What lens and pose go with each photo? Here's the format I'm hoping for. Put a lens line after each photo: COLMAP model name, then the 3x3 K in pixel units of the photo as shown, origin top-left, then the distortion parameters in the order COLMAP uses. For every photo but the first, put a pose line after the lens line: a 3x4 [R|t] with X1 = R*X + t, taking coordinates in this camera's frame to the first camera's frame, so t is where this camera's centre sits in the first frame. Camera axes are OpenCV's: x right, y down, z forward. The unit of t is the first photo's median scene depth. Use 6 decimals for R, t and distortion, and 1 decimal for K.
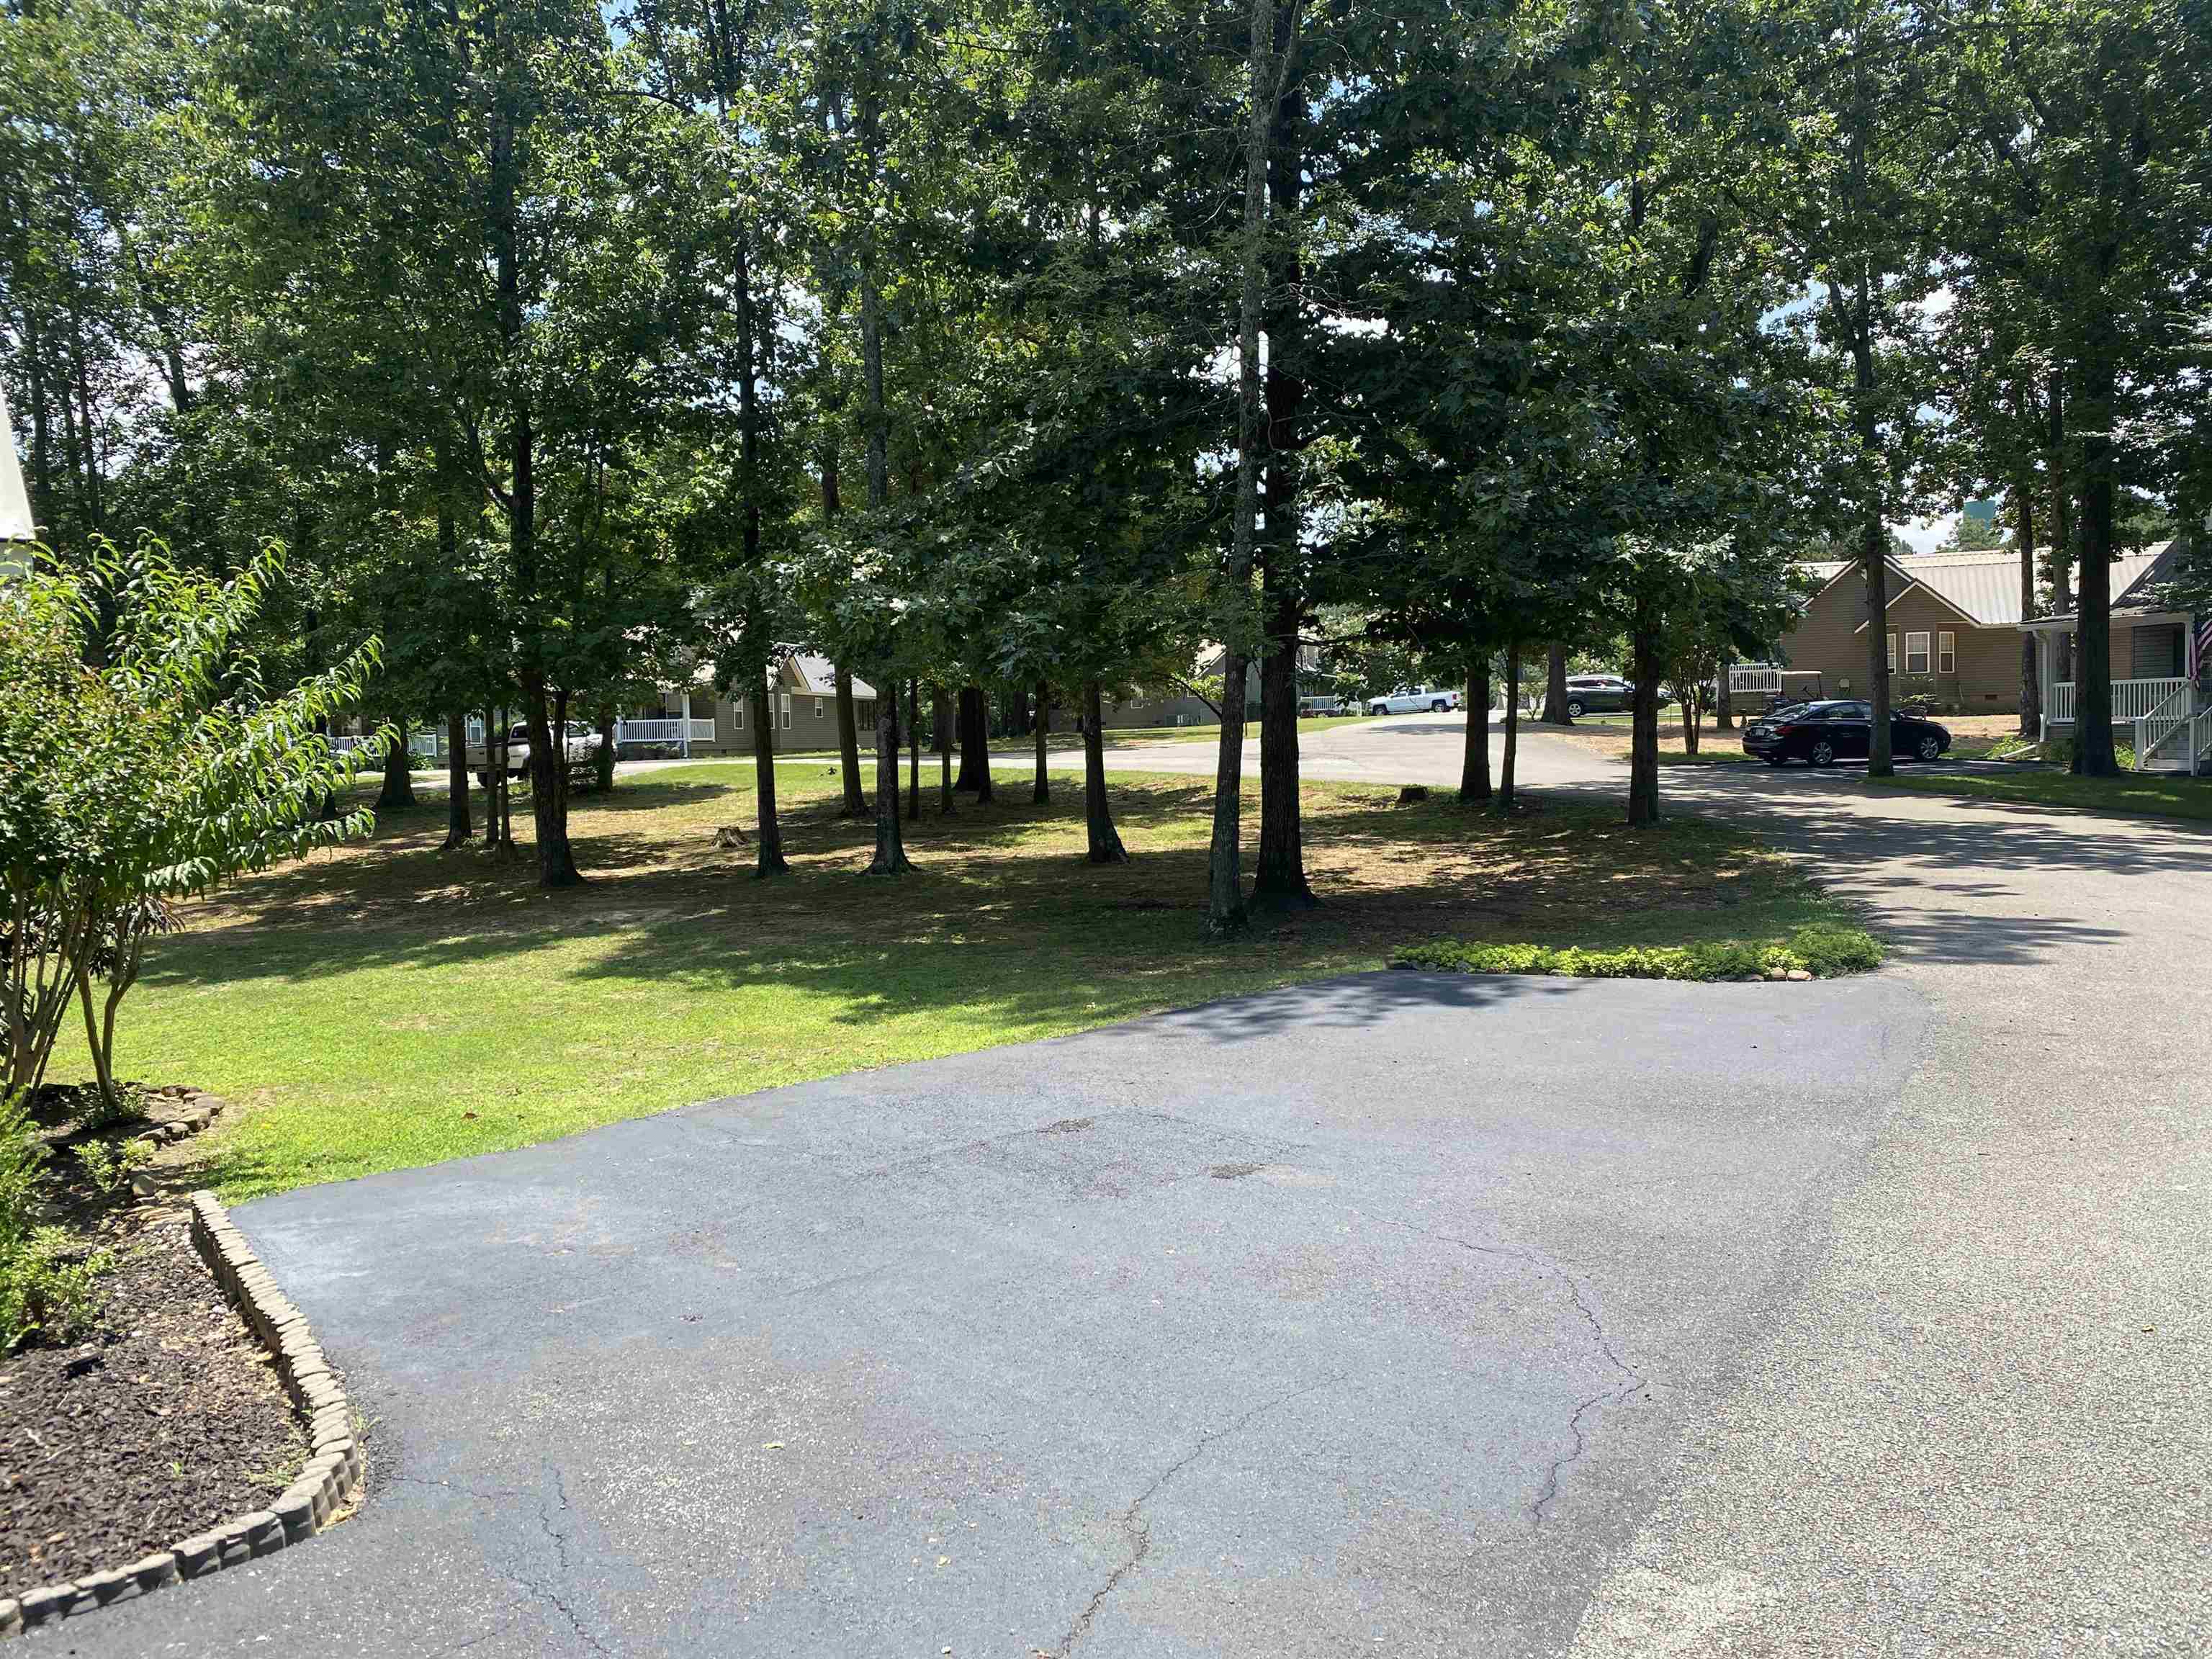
lens RADIAL K [[1646.5, 0, 1105.9], [0, 1646.5, 845.1], [0, 0, 1]] dist [-0.006962, -0.007153]
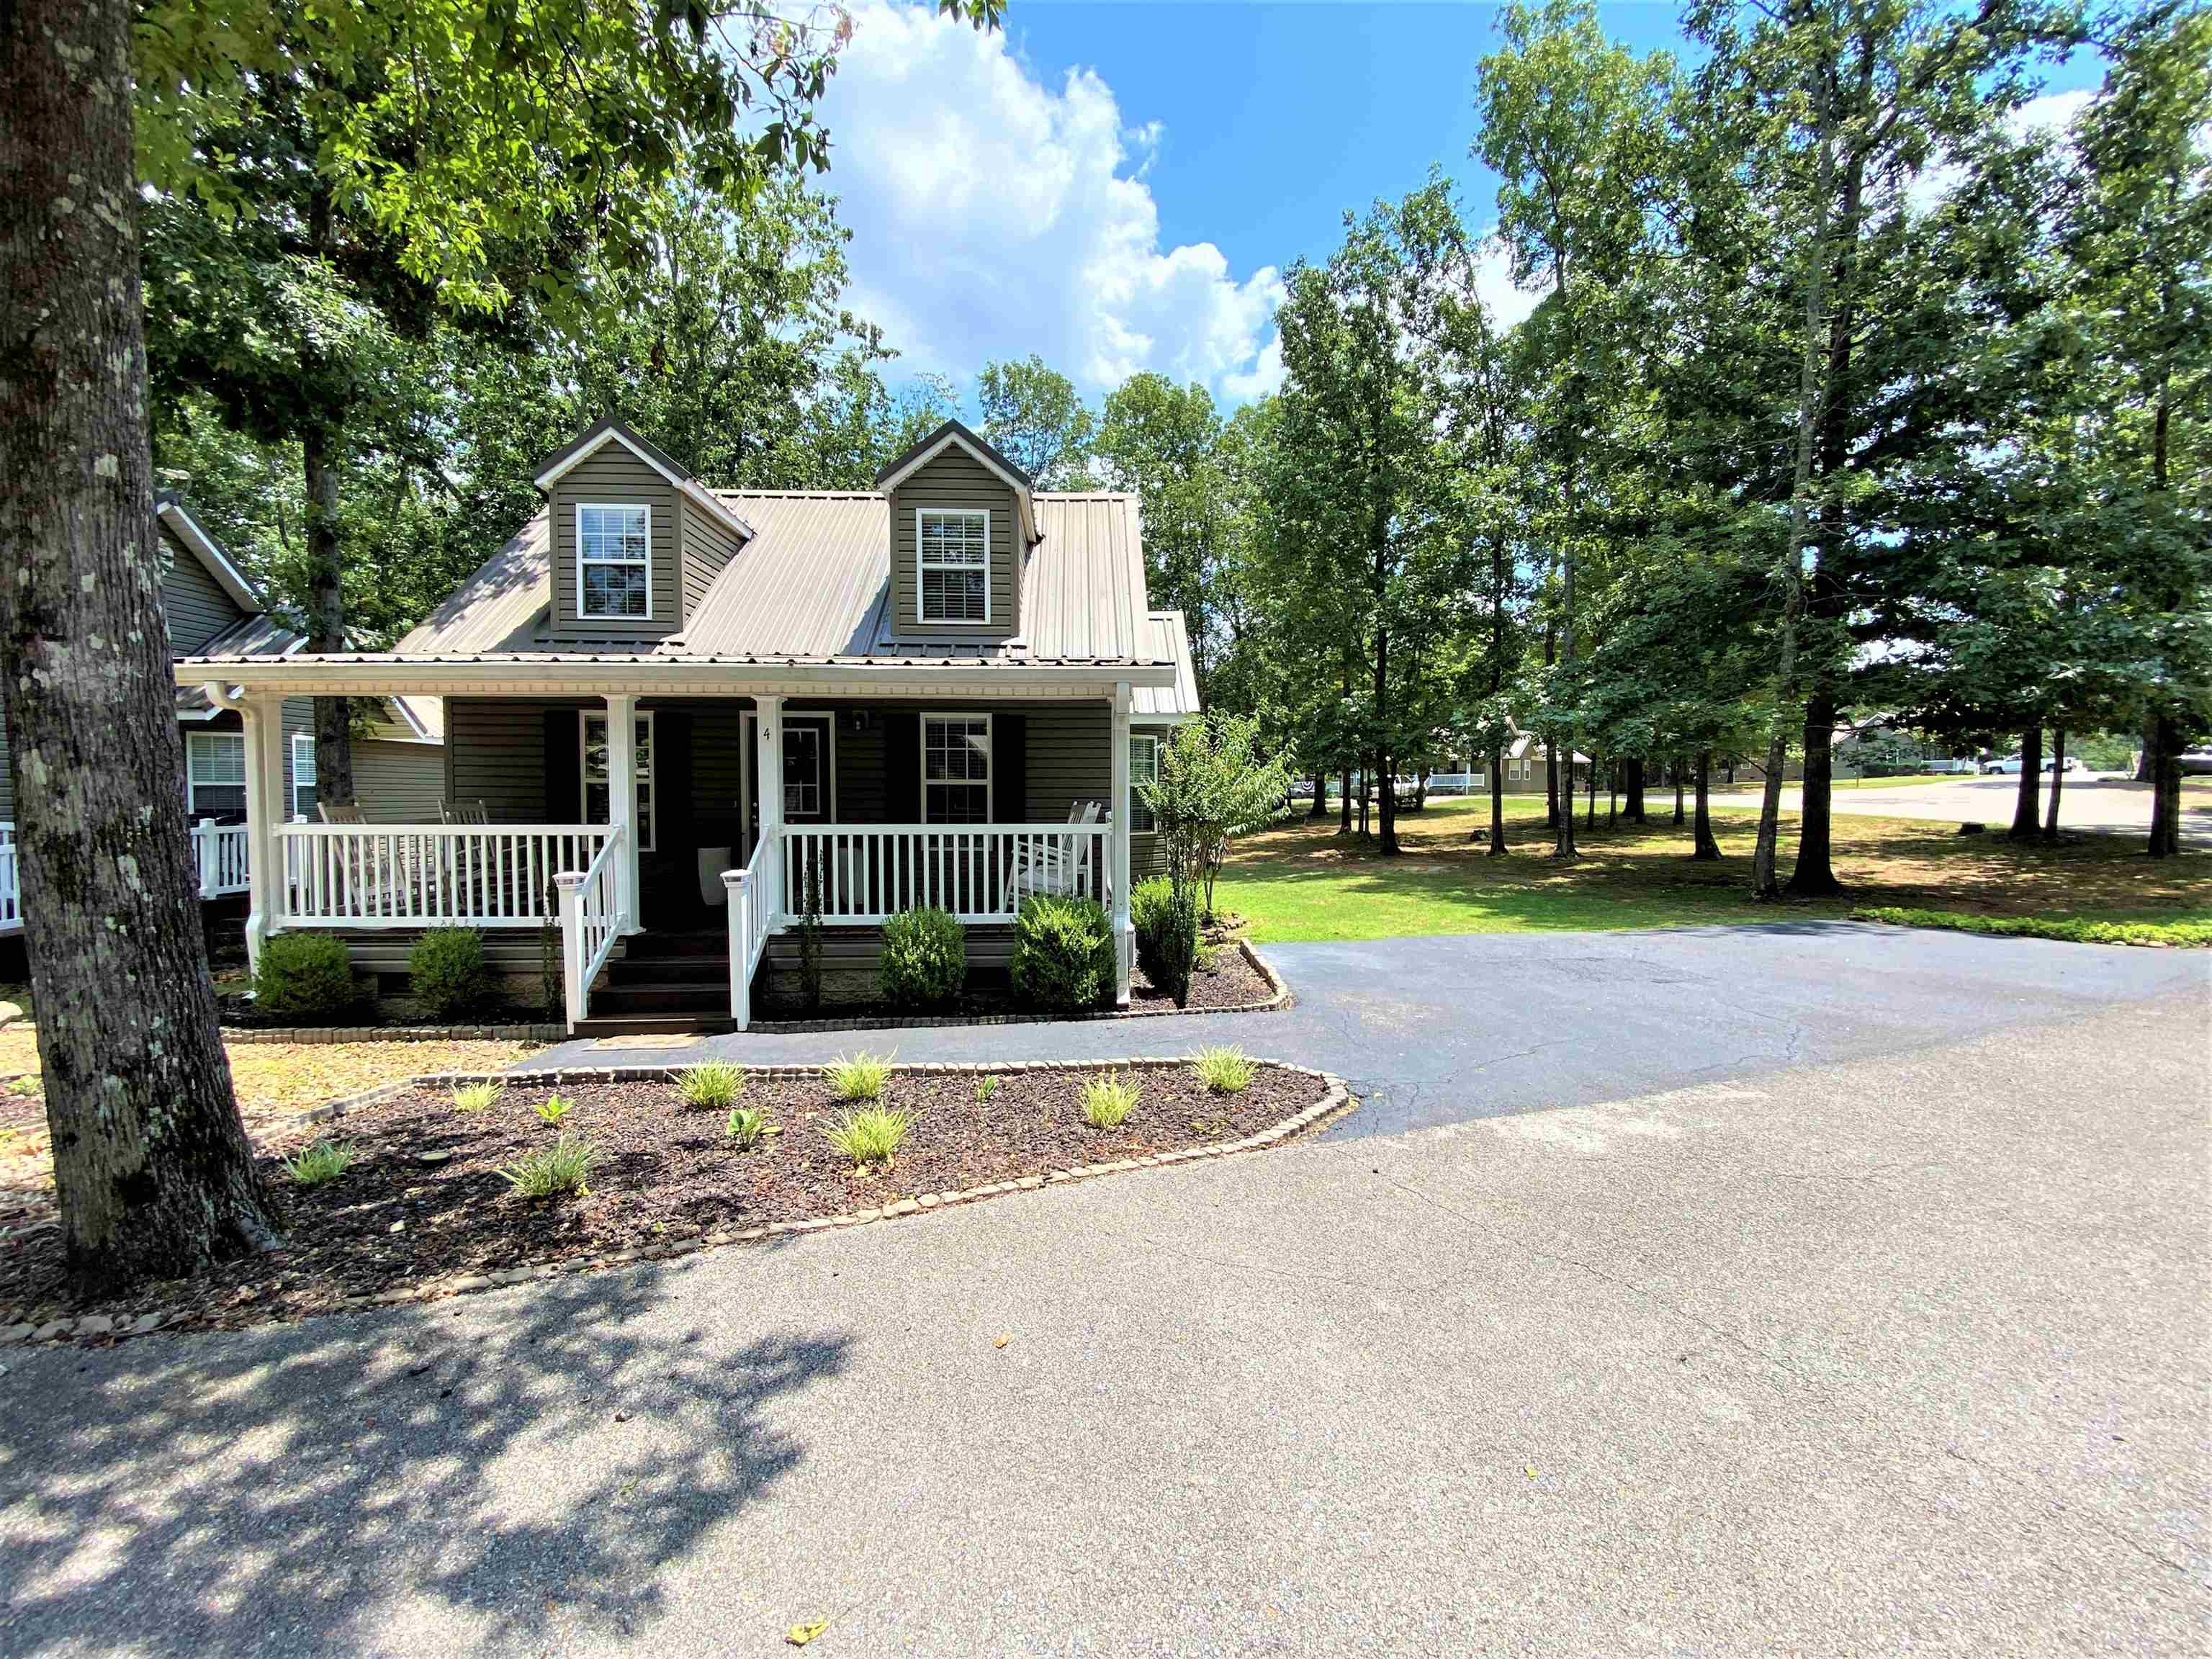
lens RADIAL K [[894.8, 0, 1106.0], [0, 894.8, 829.5], [0, 0, 1]] dist [0.002731, -0.013055]
pose [[0.800663, 0.041384, -0.597684, 0.053911], [-0.049992, 0.998747, 0.002184, 0.008027], [0.597025, 0.028131, 0.801729, -0.116874]]
